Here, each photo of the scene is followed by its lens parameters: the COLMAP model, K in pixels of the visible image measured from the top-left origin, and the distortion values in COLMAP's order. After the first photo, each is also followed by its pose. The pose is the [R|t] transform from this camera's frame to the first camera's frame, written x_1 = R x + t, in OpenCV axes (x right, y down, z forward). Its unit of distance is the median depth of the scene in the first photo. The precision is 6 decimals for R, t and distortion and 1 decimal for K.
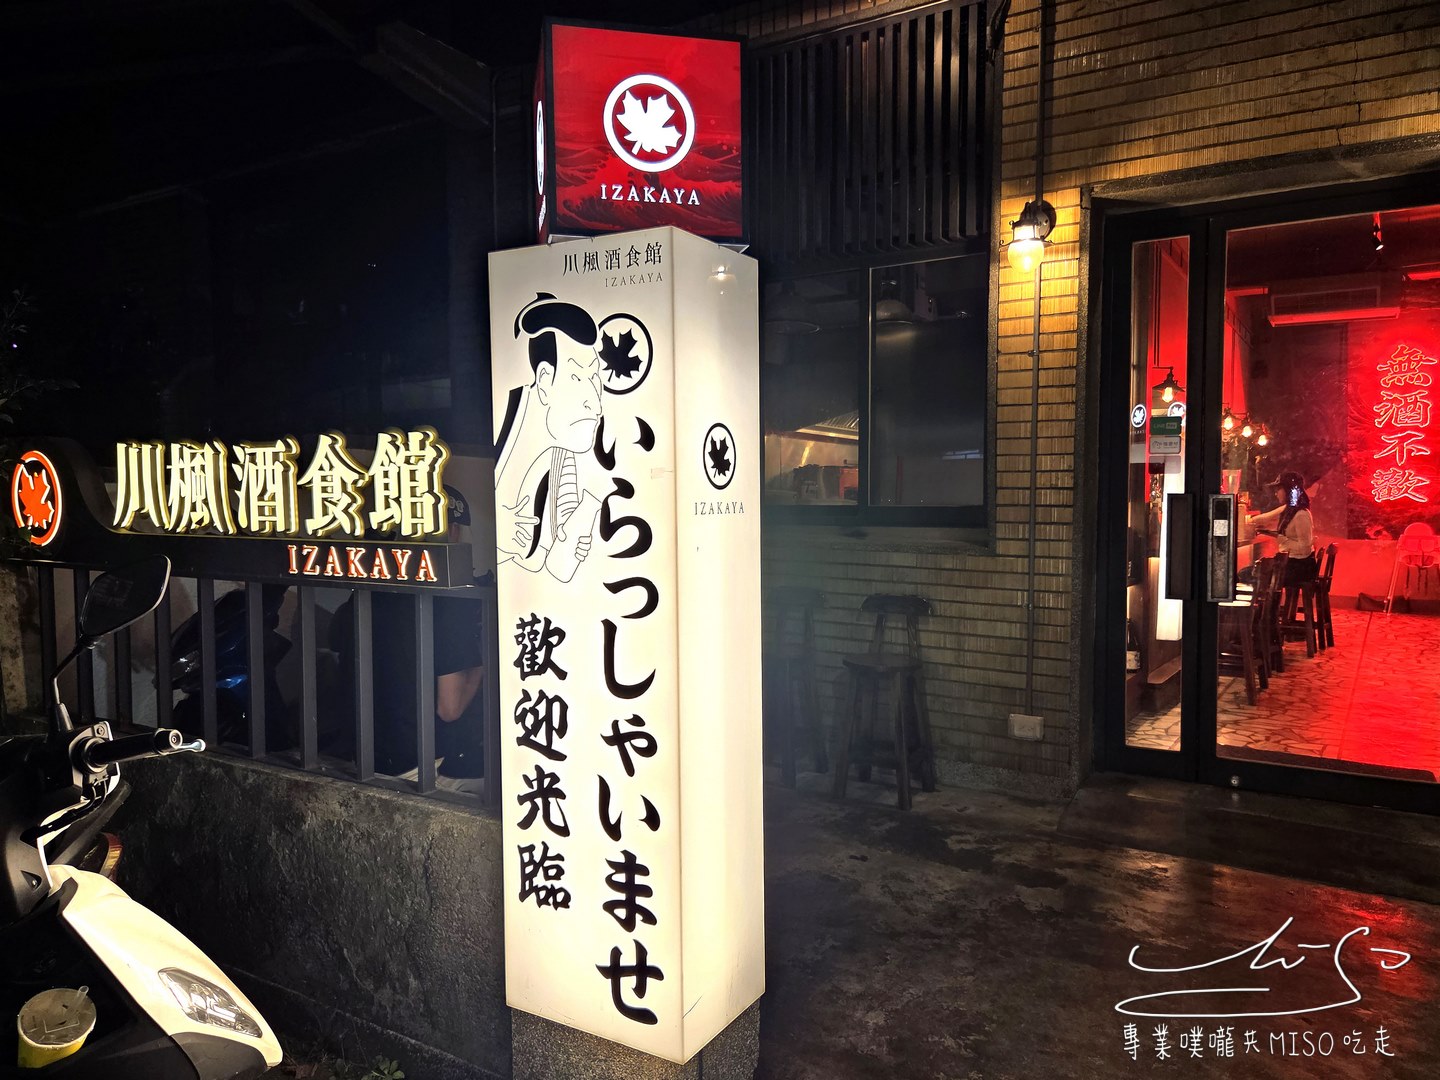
lens RADIAL K [[1037.4, 0, 720.0], [0, 1037.4, 540.0], [0, 0, 1]] dist [0.090184, -0.089187]
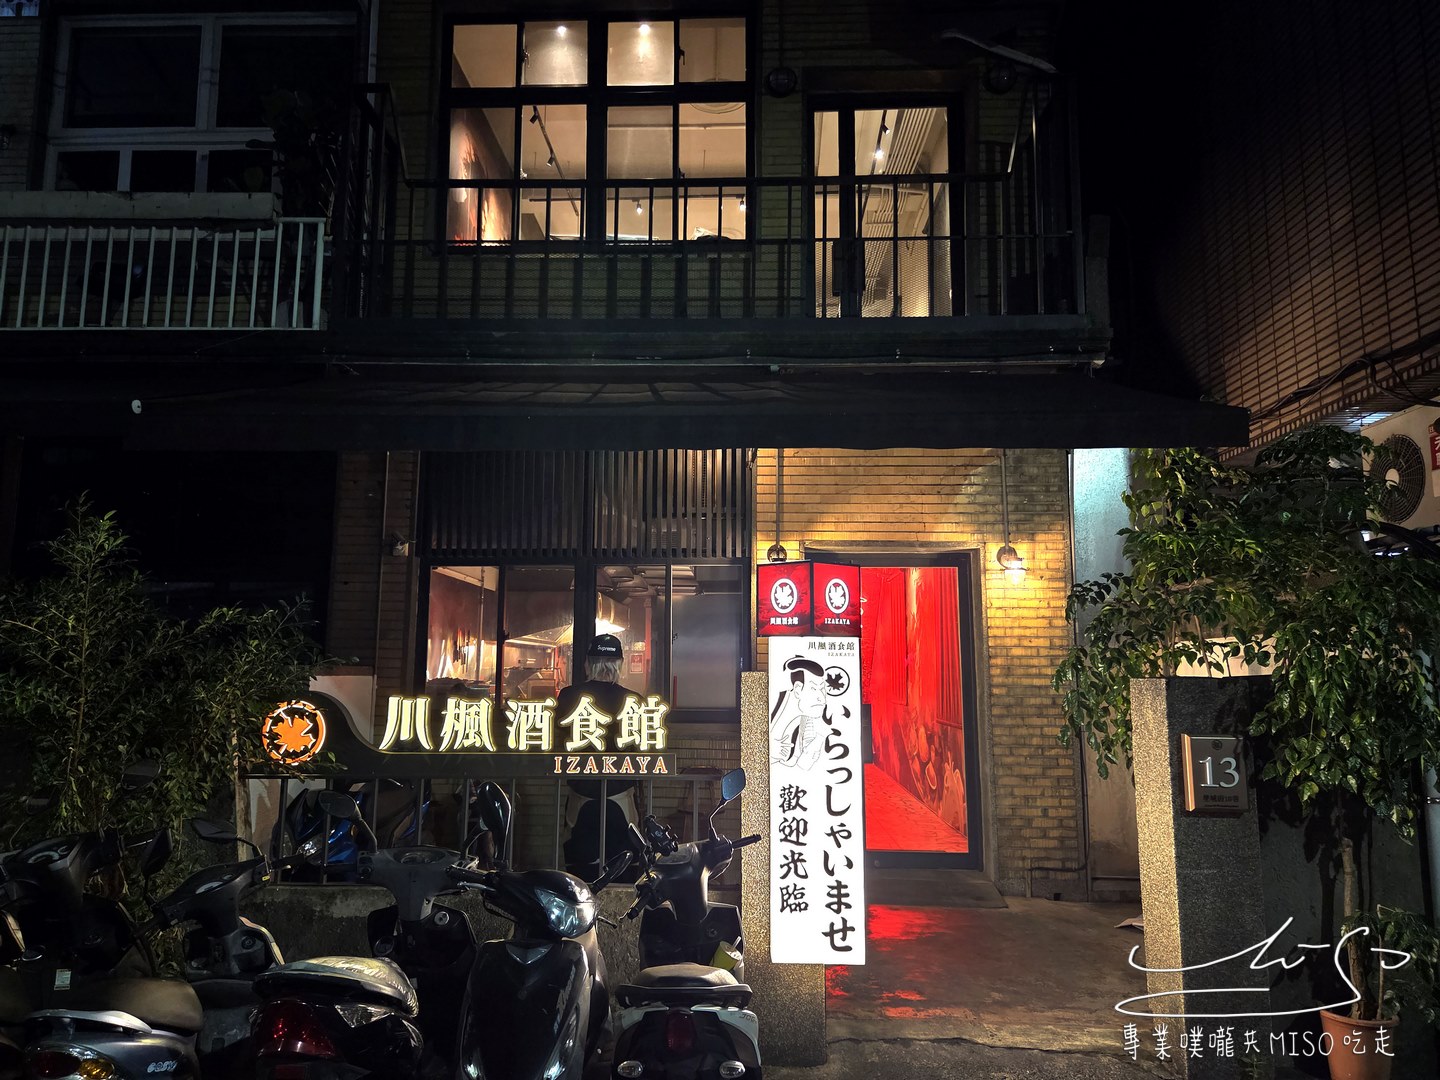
lens RADIAL K [[933.5, 0, 720.0], [0, 933.5, 540.0], [0, 0, 1]] dist [0.082411, -0.000984]
pose [[0.873780, 0.067413, 0.481627, -1.418220], [0.018769, 0.984934, -0.171911, -0.117981], [-0.485960, 0.159252, 0.859350, -0.906547]]
